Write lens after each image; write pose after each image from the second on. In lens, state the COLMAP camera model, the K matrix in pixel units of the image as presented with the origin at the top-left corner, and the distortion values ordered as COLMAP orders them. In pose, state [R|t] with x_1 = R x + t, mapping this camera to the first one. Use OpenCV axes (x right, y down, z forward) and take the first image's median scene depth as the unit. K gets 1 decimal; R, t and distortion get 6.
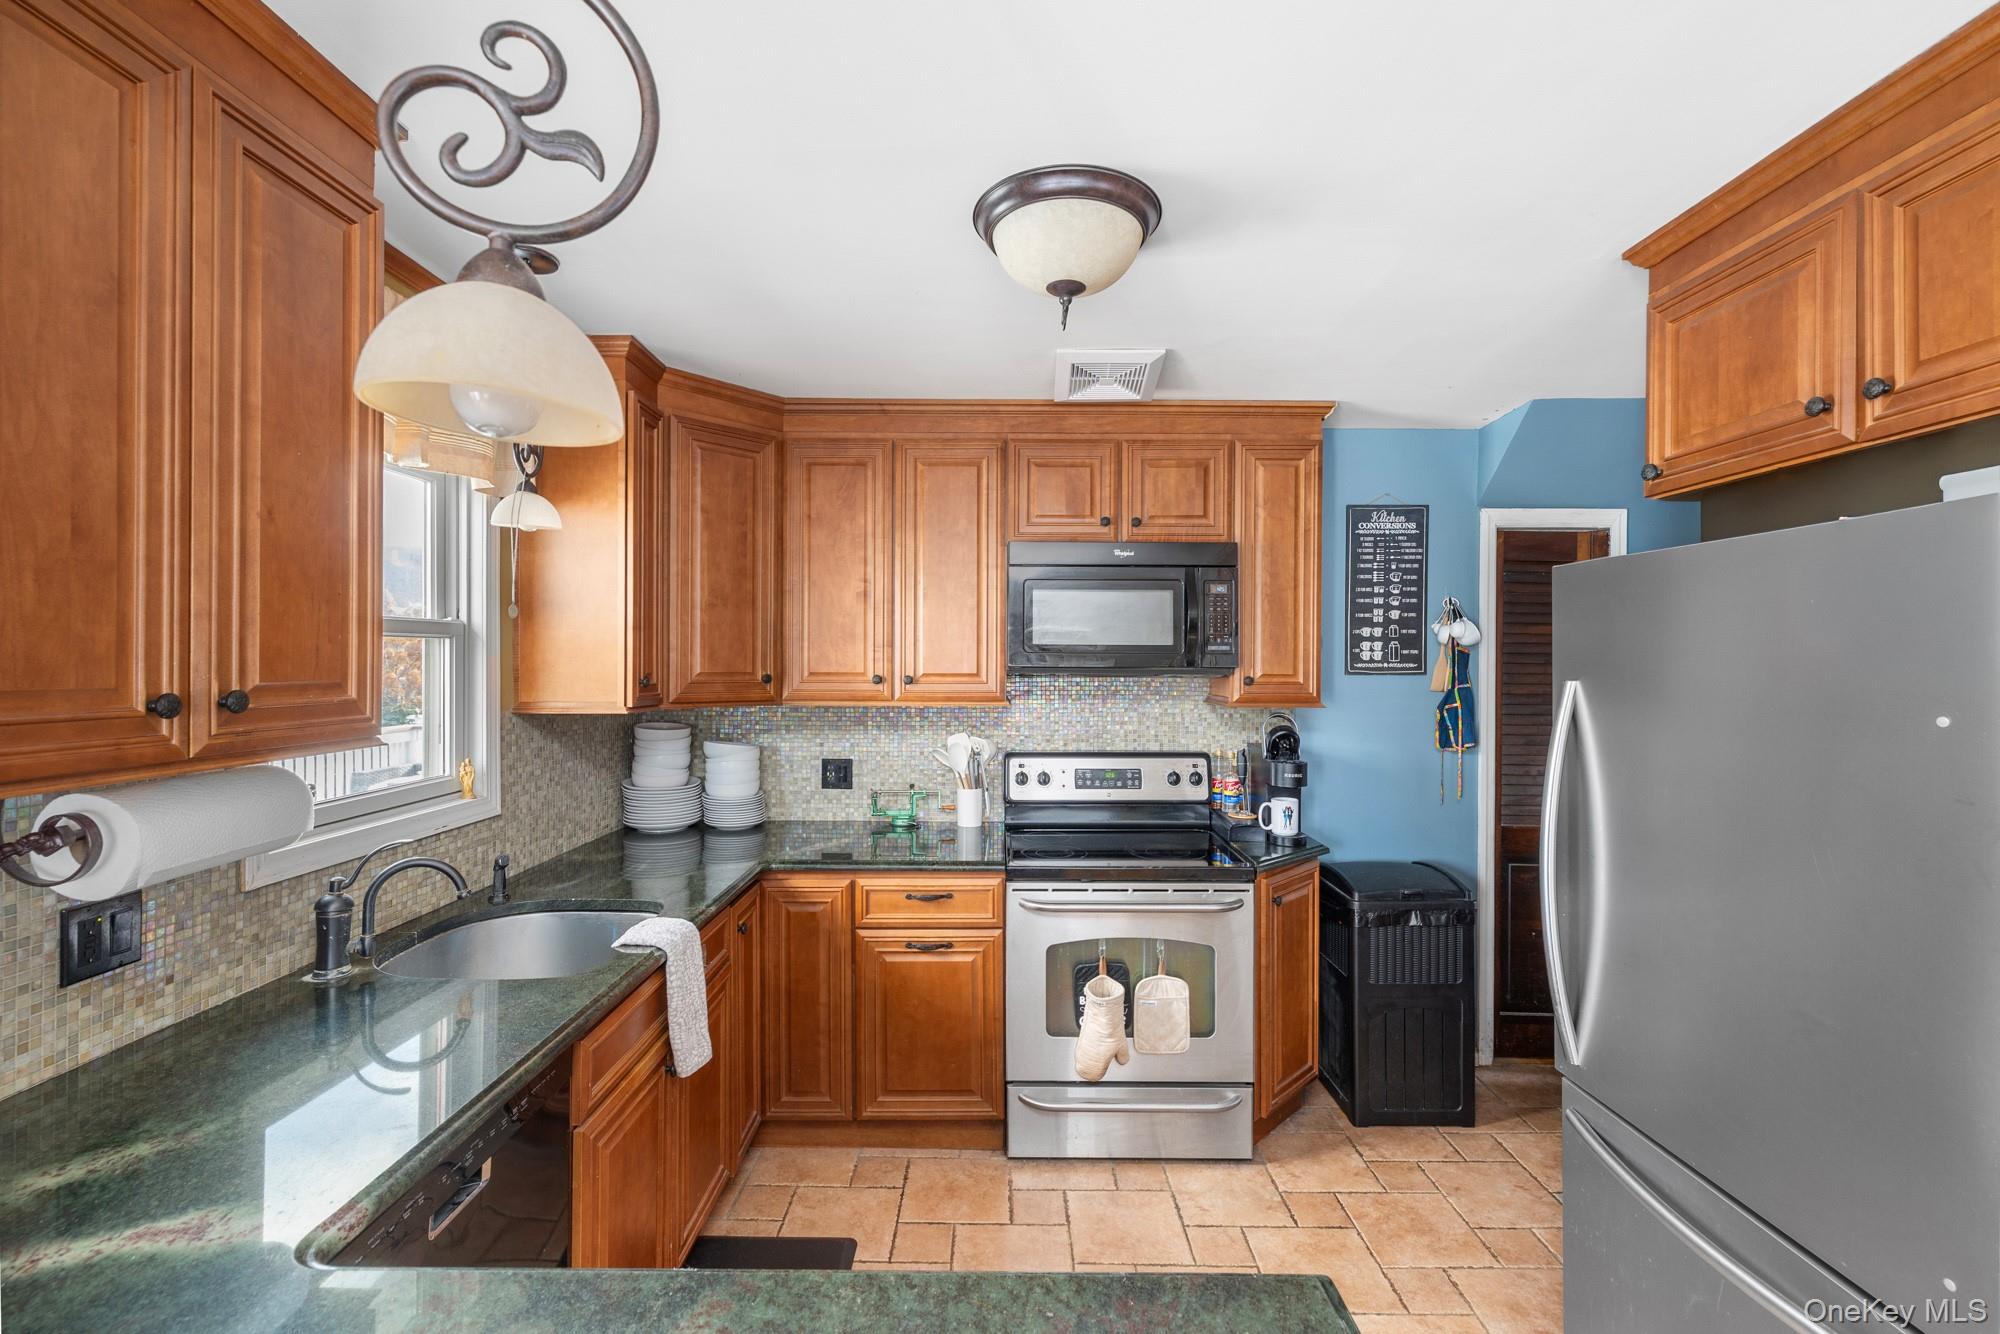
lens RADIAL K [[843.2, 0, 999.9], [0, 843.2, 660.1], [0, 0, 1]] dist [-0.012286, 0.000109]
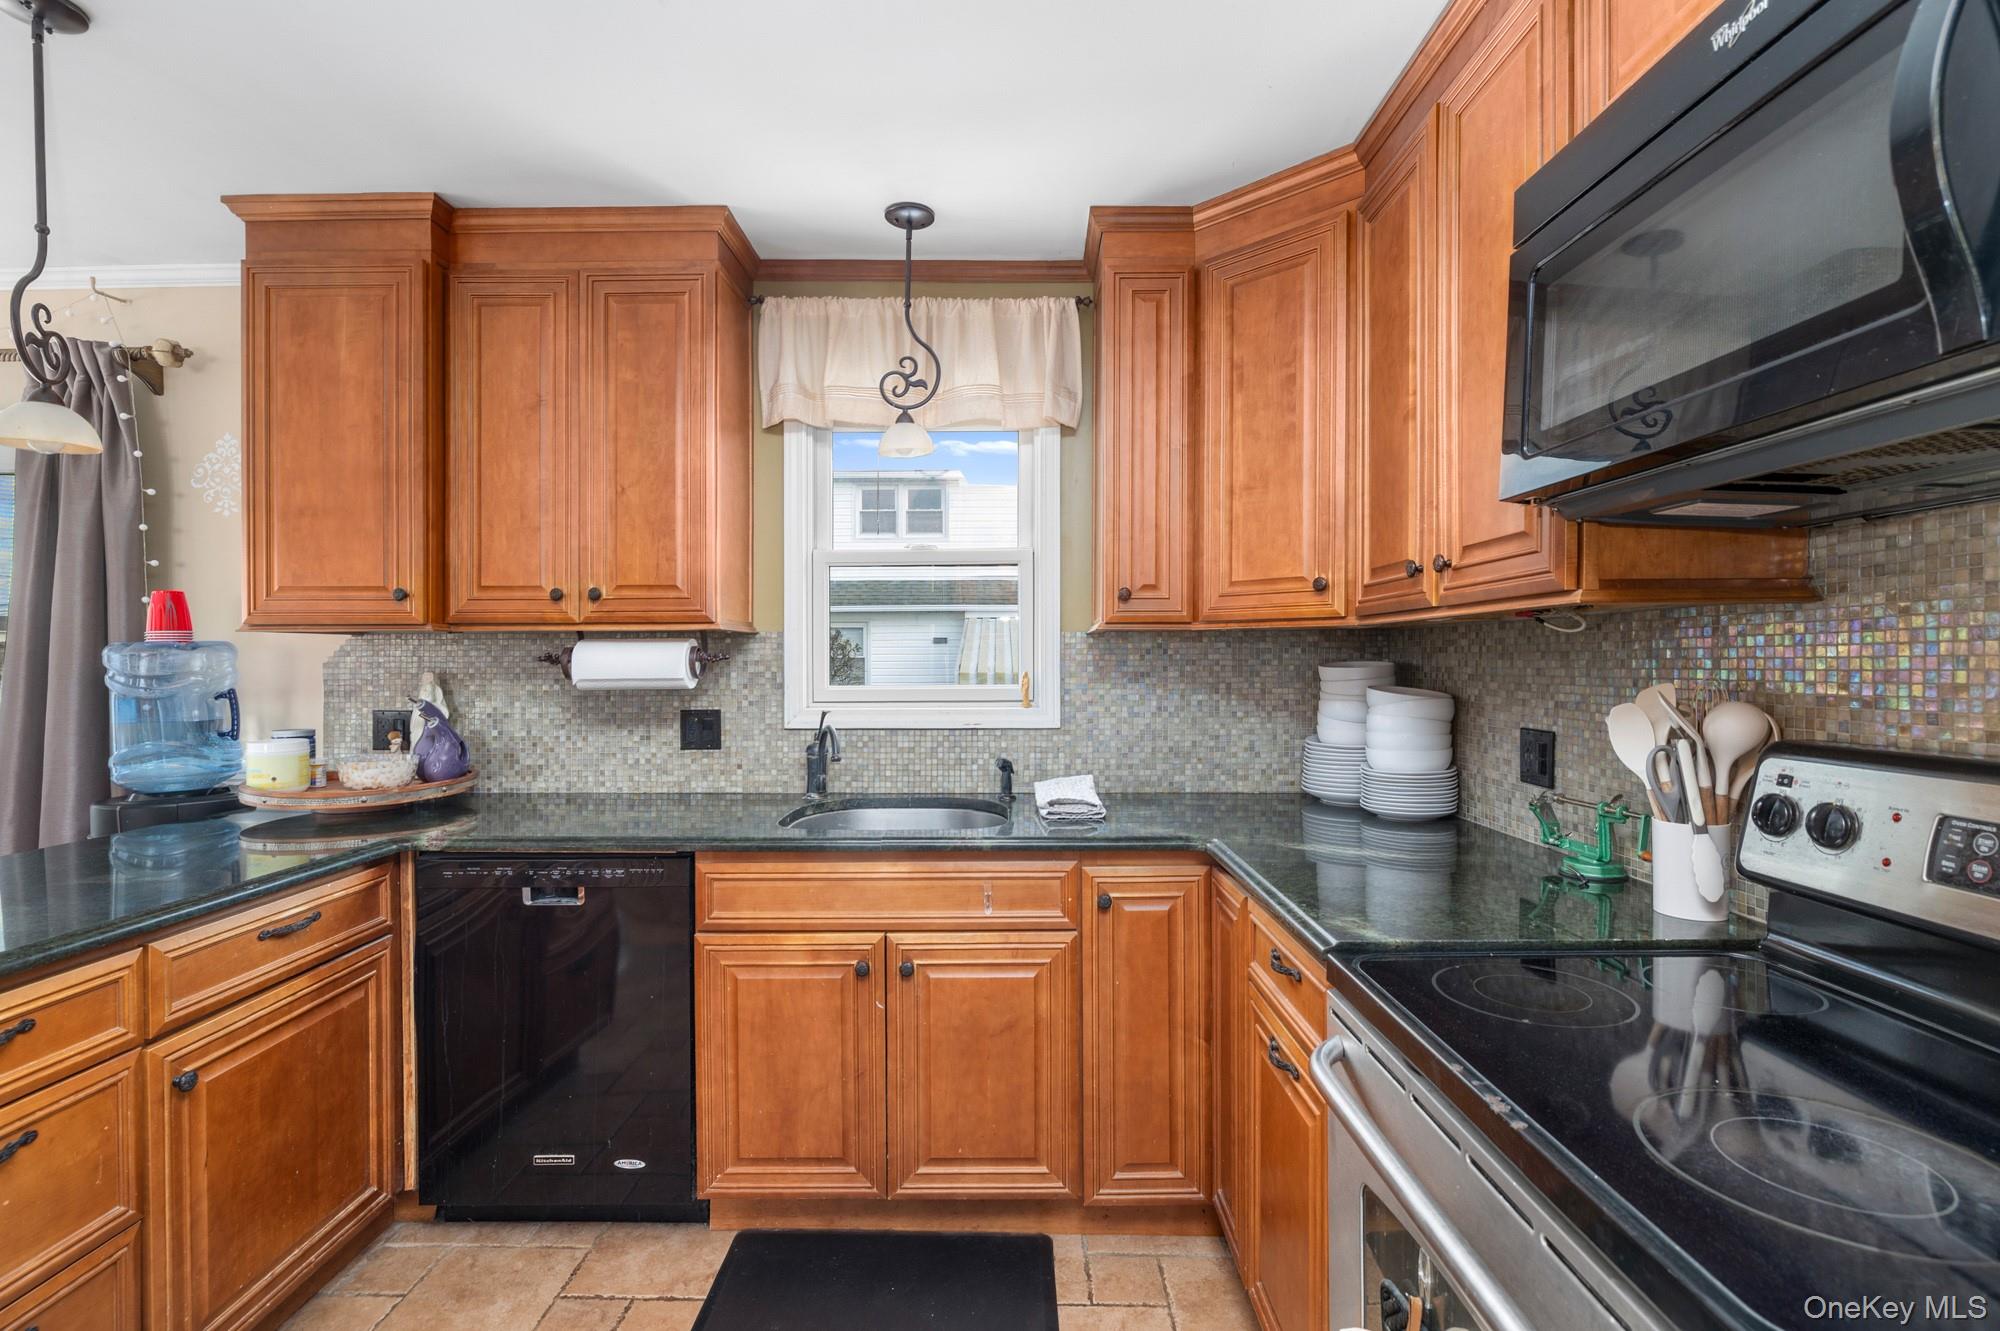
lens RADIAL K [[913.3, 0, 998.1], [0, 913.3, 671.1], [0, 0, 1]] dist [0.002995, -0.000029]
pose [[-0.003895, 0.006432, -0.999972, 0.691231], [0.006363, 0.999959, 0.006407, 0.131183], [0.999972, -0.006337, -0.003936, 1.166568]]
